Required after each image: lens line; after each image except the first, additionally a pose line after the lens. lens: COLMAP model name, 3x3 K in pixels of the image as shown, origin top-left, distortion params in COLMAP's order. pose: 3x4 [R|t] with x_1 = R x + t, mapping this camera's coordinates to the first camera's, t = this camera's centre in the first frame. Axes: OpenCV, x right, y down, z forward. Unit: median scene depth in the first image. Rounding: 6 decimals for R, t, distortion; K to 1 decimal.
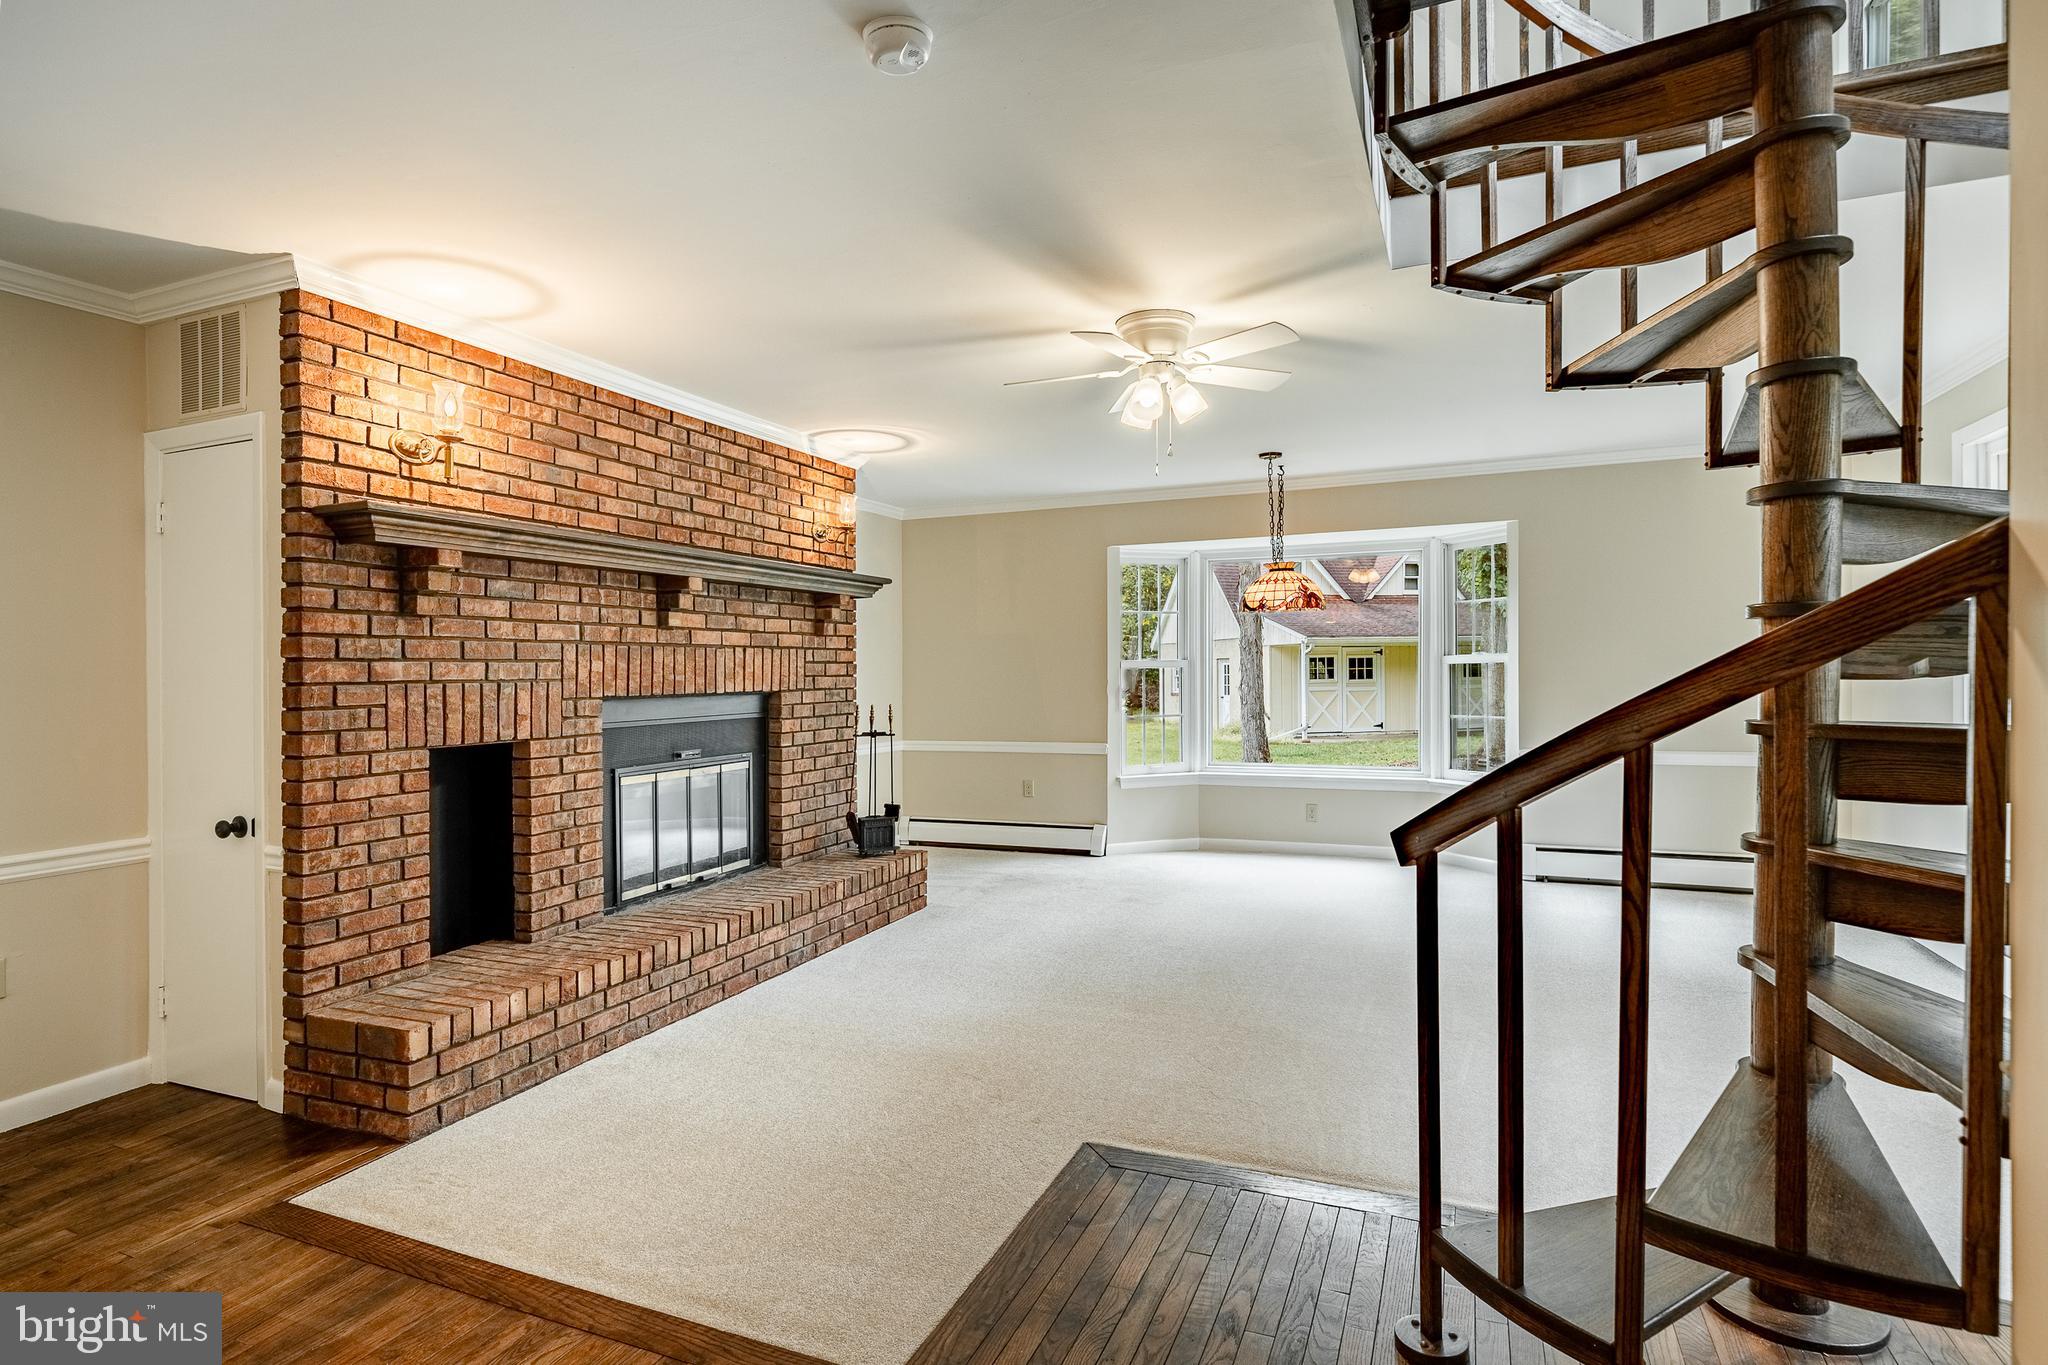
lens RADIAL K [[1073.7, 0, 996.9], [0, 1073.7, 670.5], [0, 0, 1]] dist [-0.000267, 0.000613]
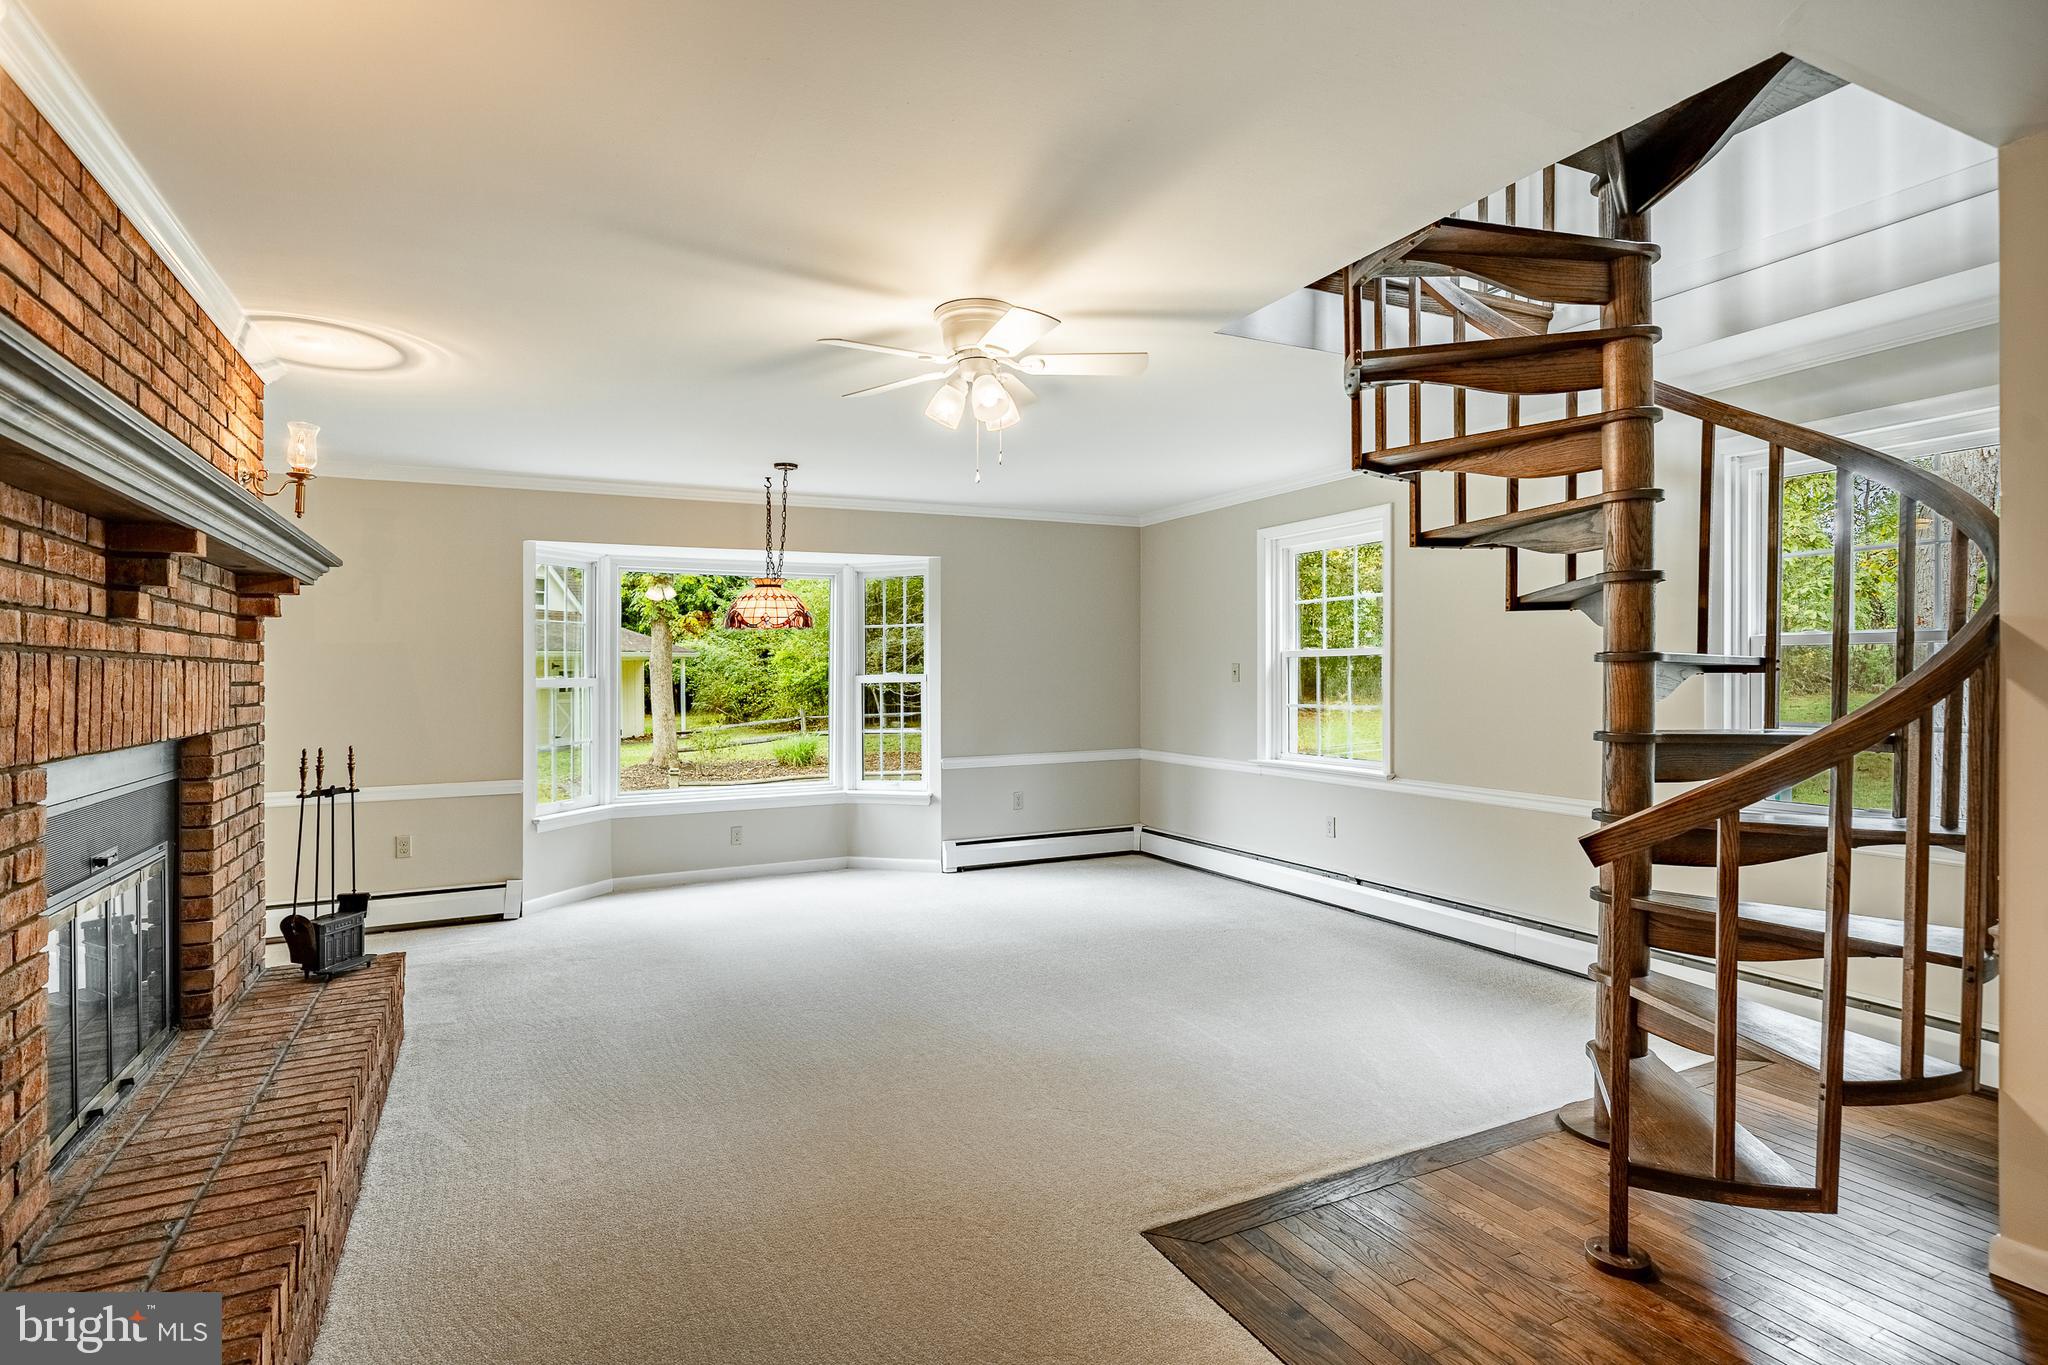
lens RADIAL K [[1017.2, 0, 998.3], [0, 1017.2, 682.0], [0, 0, 1]] dist [0.002443, 0.000161]
pose [[0.649468, -0.000034, 0.760389, -0.410350], [0.001540, 0.999998, -0.001271, -0.008934], [-0.760388, 0.001996, 0.649466, 0.351245]]
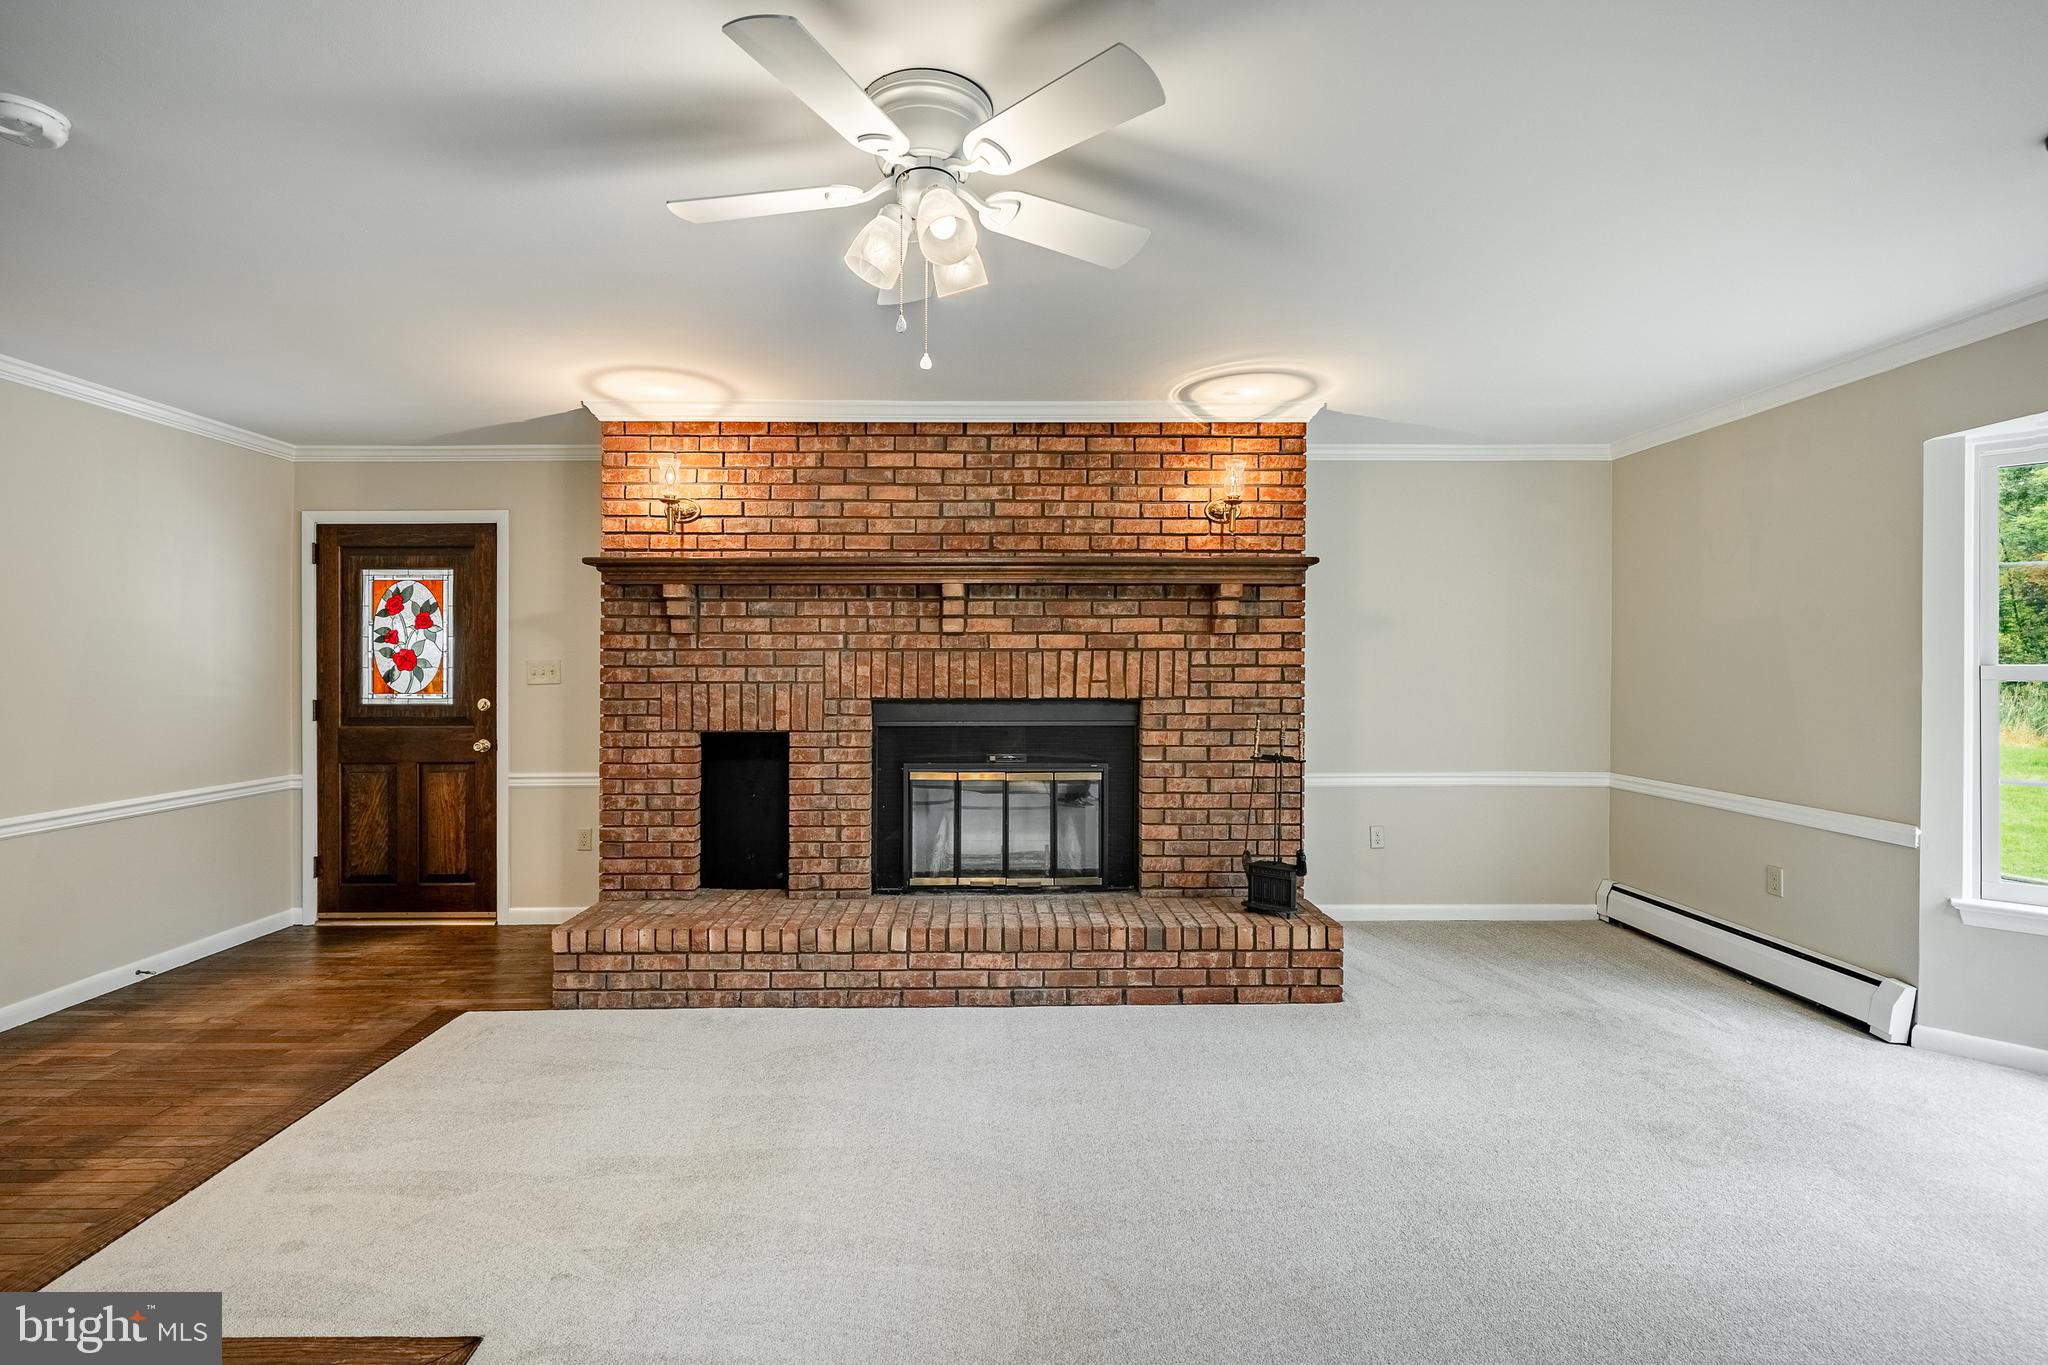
lens RADIAL K [[904.9, 0, 1002.2], [0, 904.9, 653.1], [0, 0, 1]] dist [0.000928, -0.000135]
pose [[0.405555, 0.002024, -0.914068, 0.516193], [-0.003036, 0.999995, 0.000867, -0.022006], [0.914066, 0.002423, 0.405559, 0.694753]]
